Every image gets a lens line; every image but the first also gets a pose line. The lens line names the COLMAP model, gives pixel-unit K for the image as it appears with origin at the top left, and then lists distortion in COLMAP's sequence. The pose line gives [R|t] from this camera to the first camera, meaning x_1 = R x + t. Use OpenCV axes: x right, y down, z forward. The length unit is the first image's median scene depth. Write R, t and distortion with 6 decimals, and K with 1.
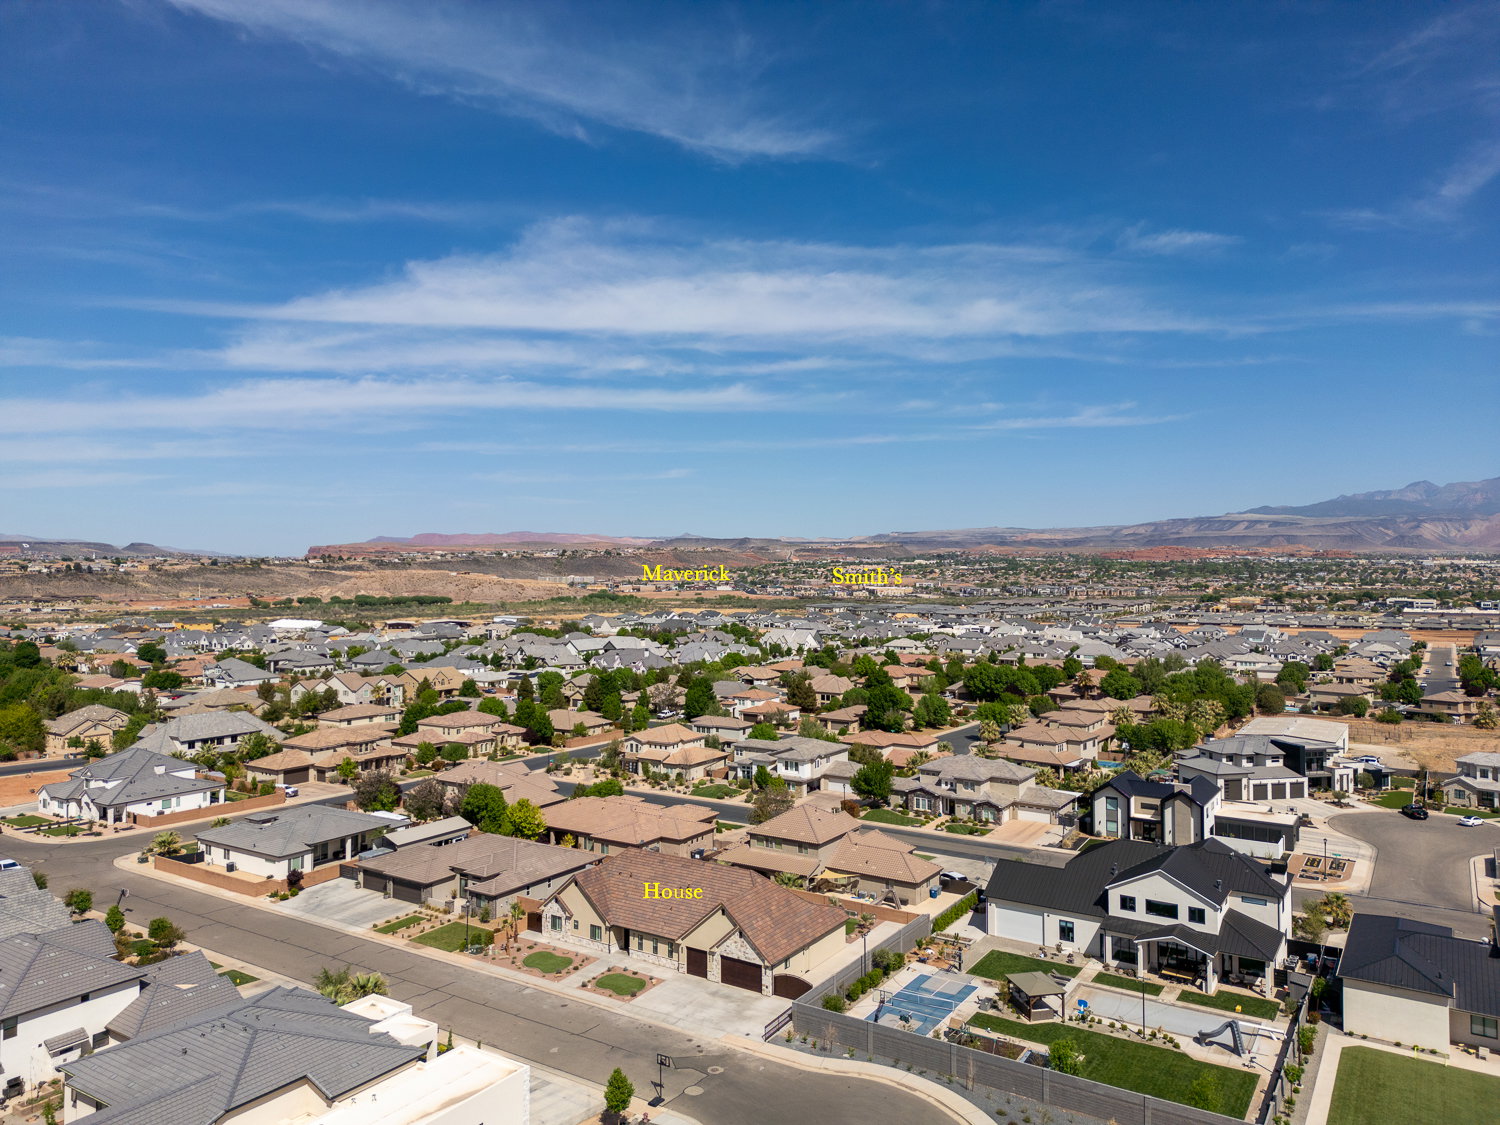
lens RADIAL K [[1043.0, 0, 748.6], [0, 1043.0, 561.4], [0, 0, 1]] dist [0.094882, -0.103989]
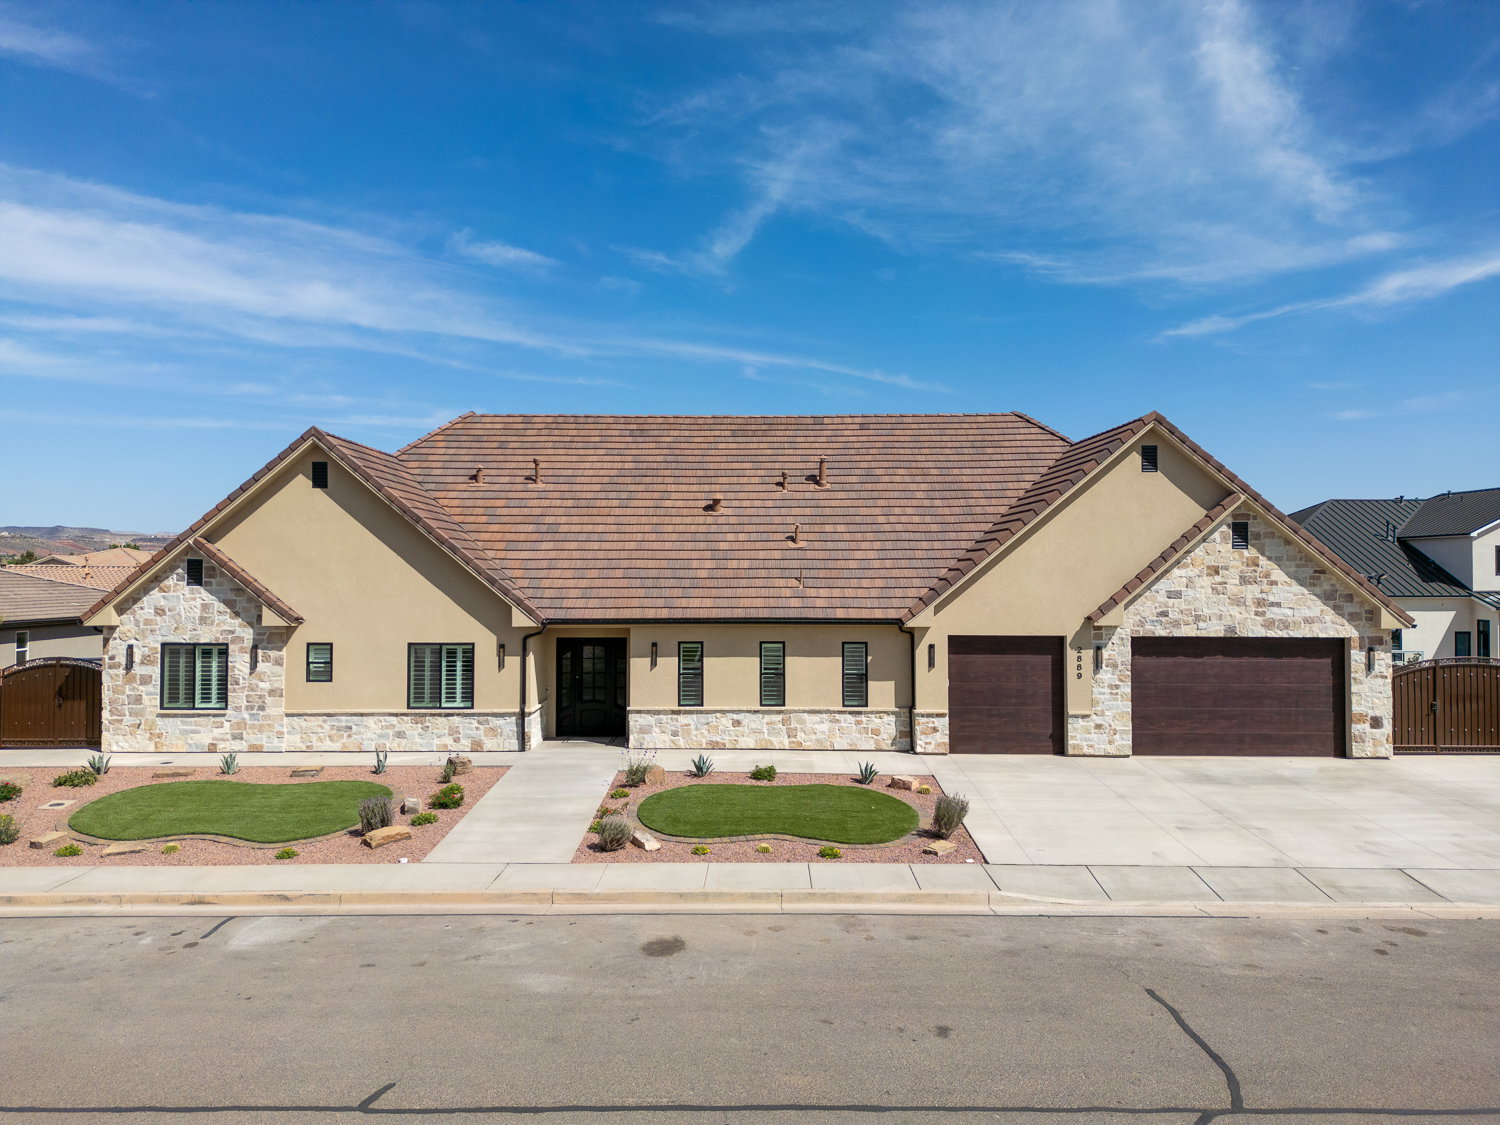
lens RADIAL K [[1043.0, 0, 748.6], [0, 1043.0, 561.4], [0, 0, 1]] dist [0.094882, -0.103989]
pose [[0.839074, 0.007154, 0.543970, -0.210237], [-0.005482, 0.999974, -0.004696, 0.327579], [-0.543989, 0.000958, 0.839092, 0.776951]]
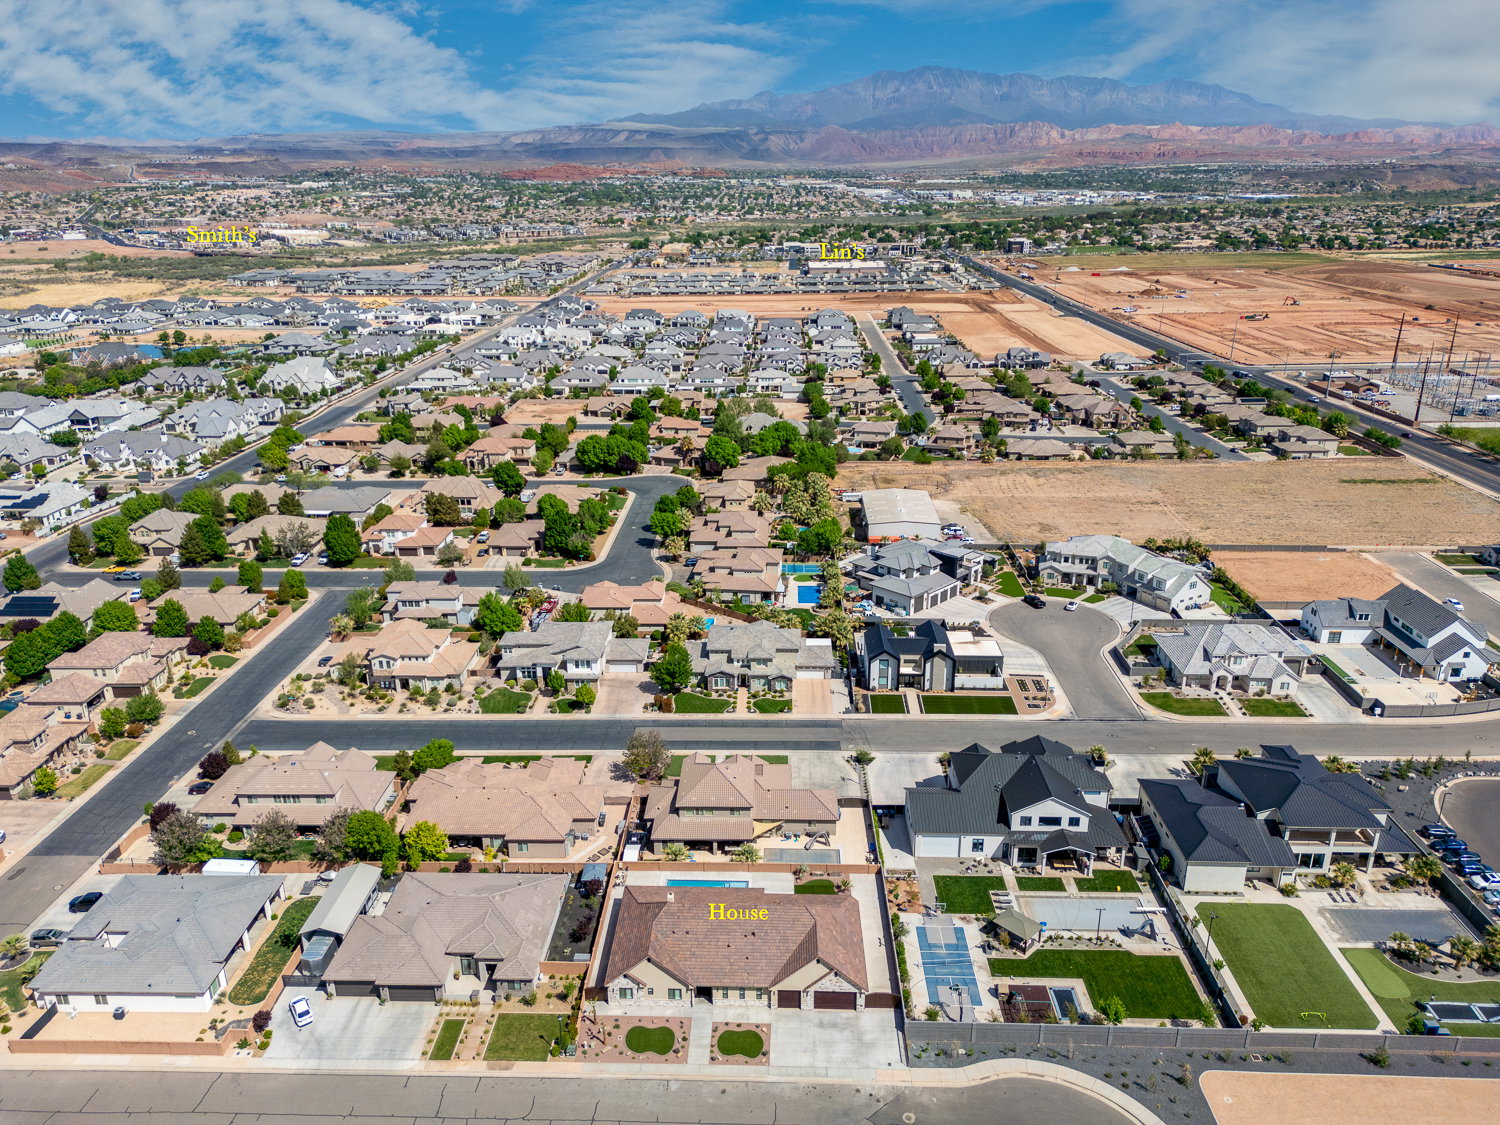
lens RADIAL K [[1043.0, 0, 748.6], [0, 1043.0, 561.4], [0, 0, 1]] dist [0.094882, -0.103989]
pose [[0.852631, -0.184044, 0.489027, -0.531569], [0.002516, 0.937349, 0.348383, -0.449442], [-0.522507, -0.295812, 0.799676, 0.215118]]
